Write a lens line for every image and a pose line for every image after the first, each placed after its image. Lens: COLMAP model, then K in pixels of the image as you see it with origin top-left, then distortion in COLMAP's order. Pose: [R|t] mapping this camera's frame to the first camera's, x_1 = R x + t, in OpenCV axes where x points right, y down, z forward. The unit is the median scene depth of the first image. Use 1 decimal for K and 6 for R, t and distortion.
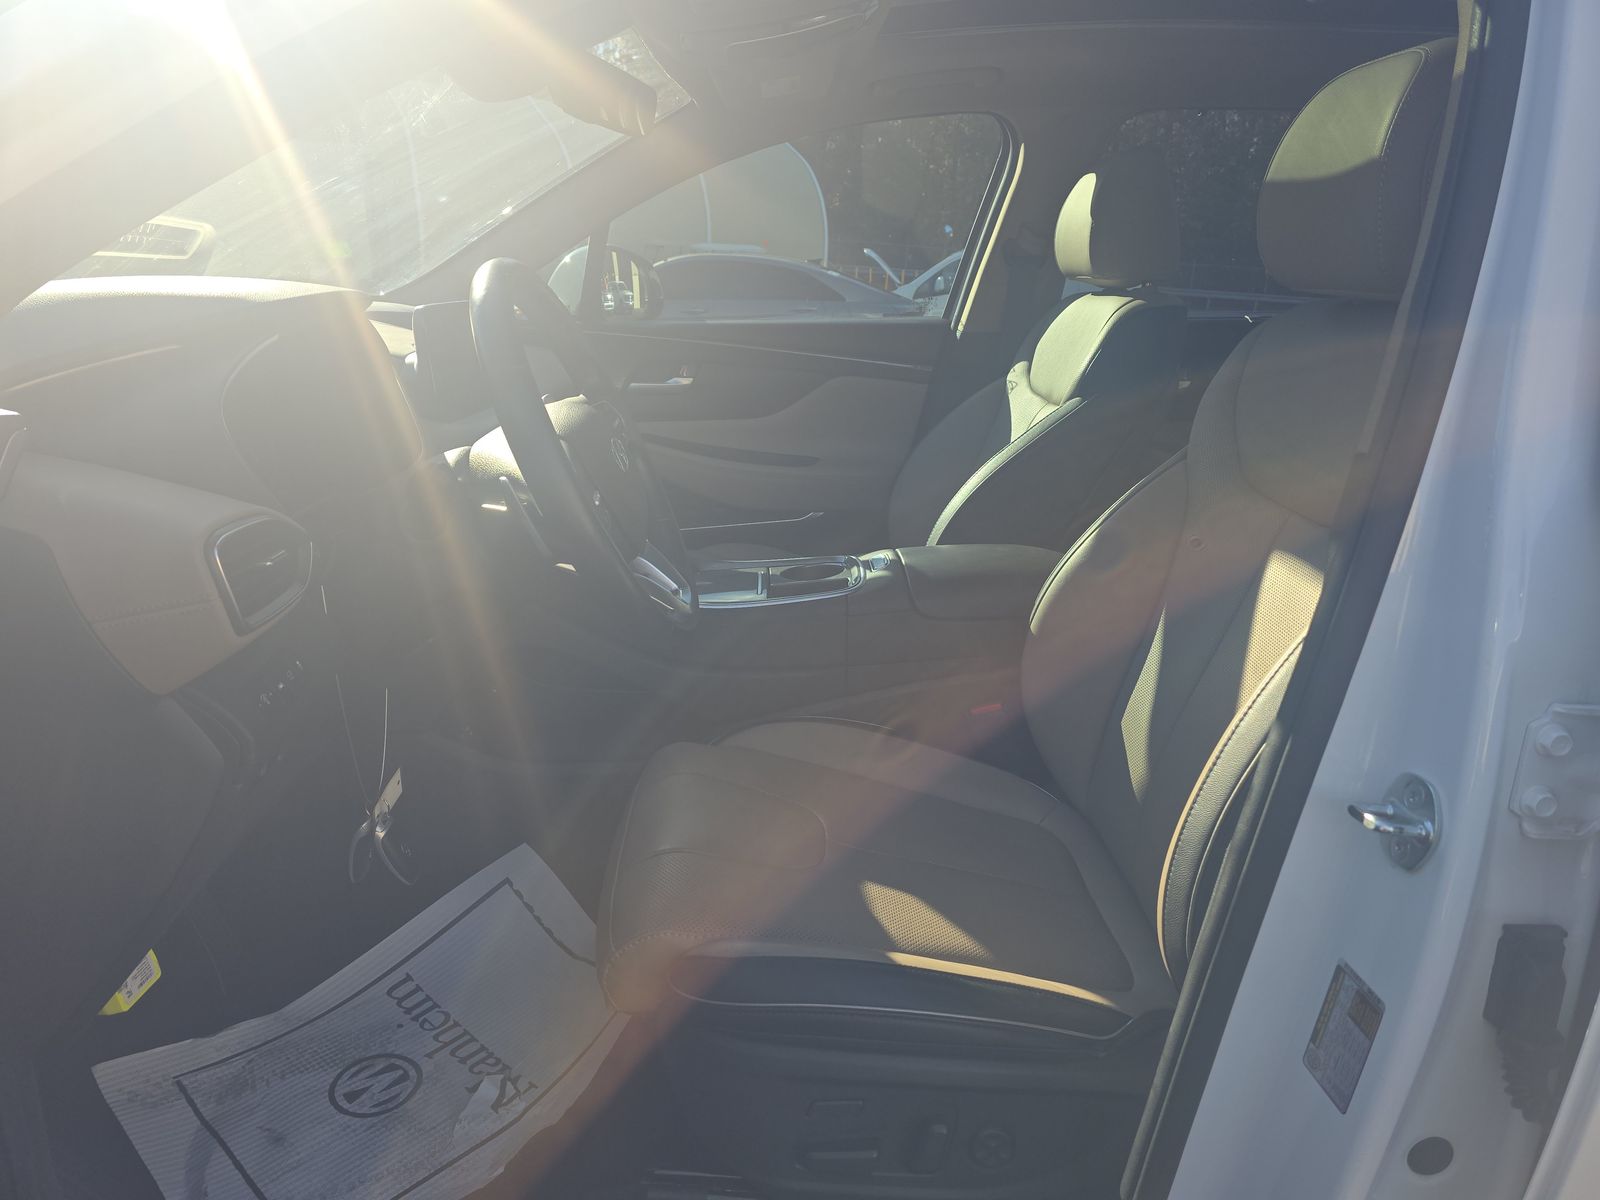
lens RADIAL K [[1085.6, 0, 766.0], [0, 1085.6, 621.3], [0, 0, 1]] dist [0.024950, -0.035703]
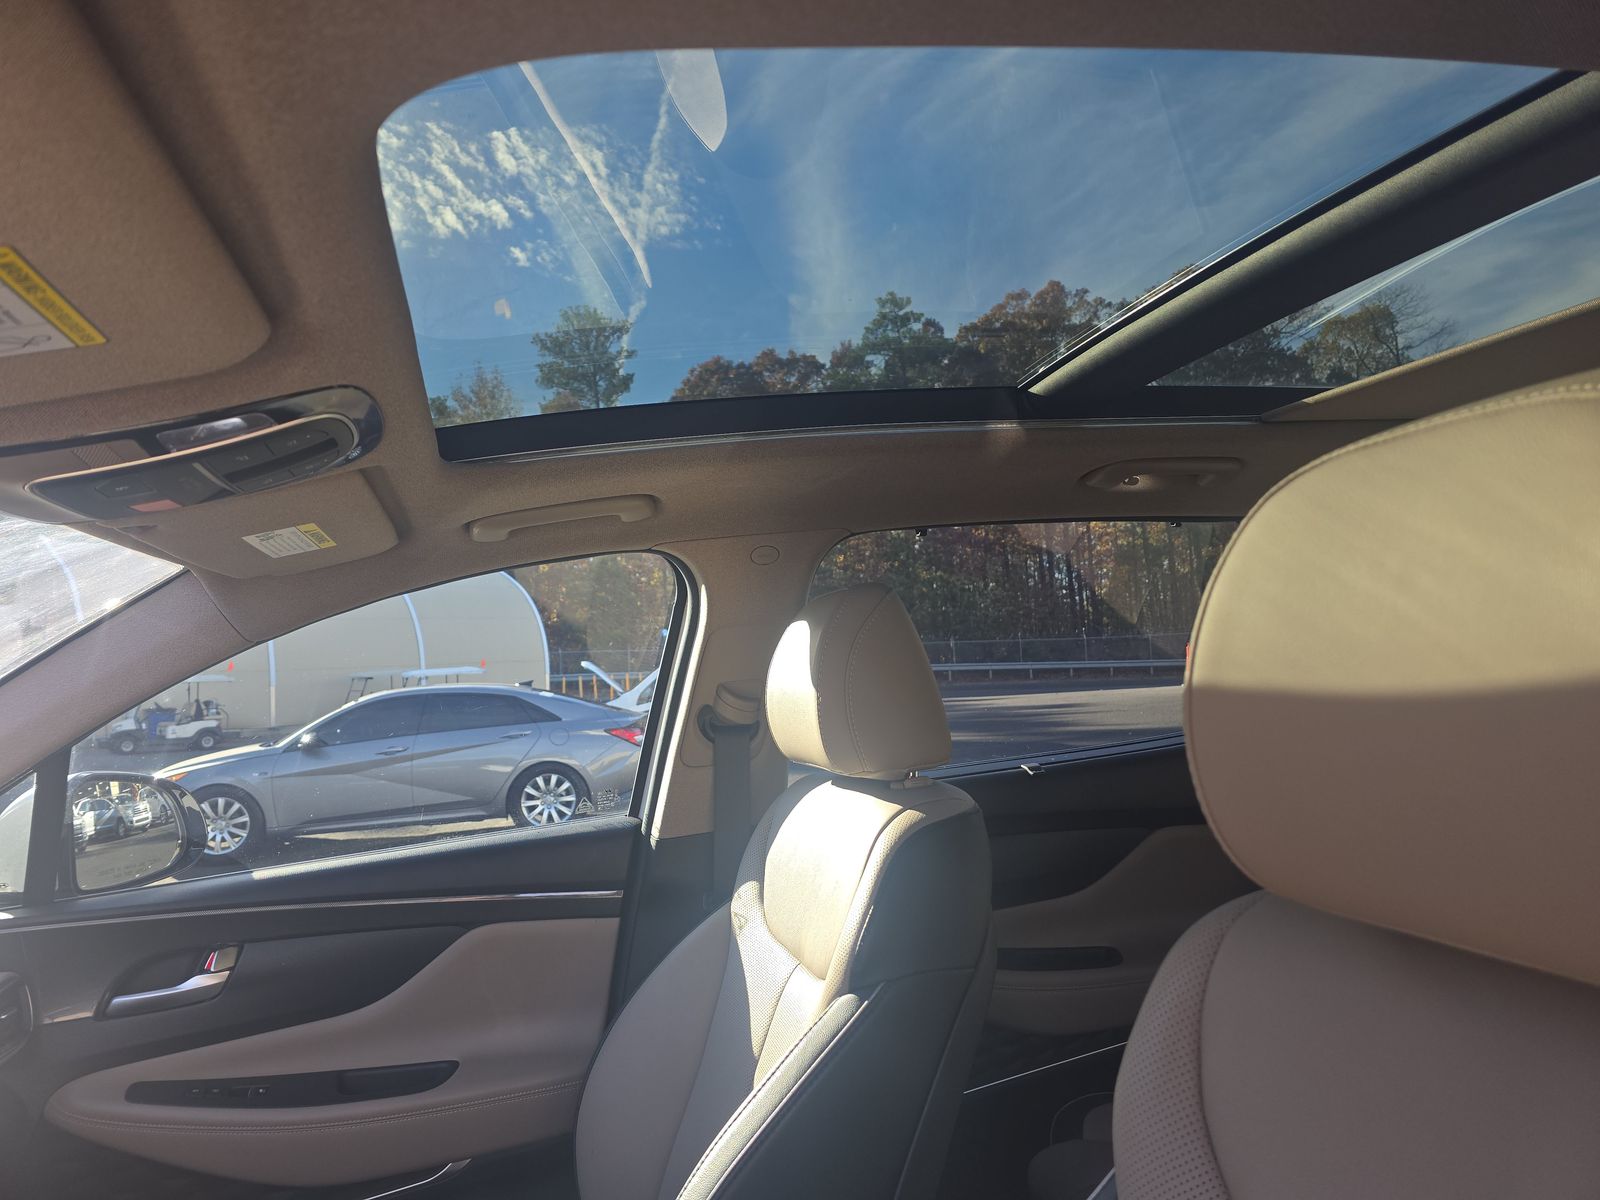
lens RADIAL K [[1085.6, 0, 800.1], [0, 1085.6, 600.2], [0, 0, 1]] dist [0.024950, -0.035703]
pose [[0.957849, -0.077040, 0.276749, 0.090359], [0.173332, 0.923239, -0.342908, -0.158730], [-0.229088, 0.376423, 0.897677, 0.315602]]
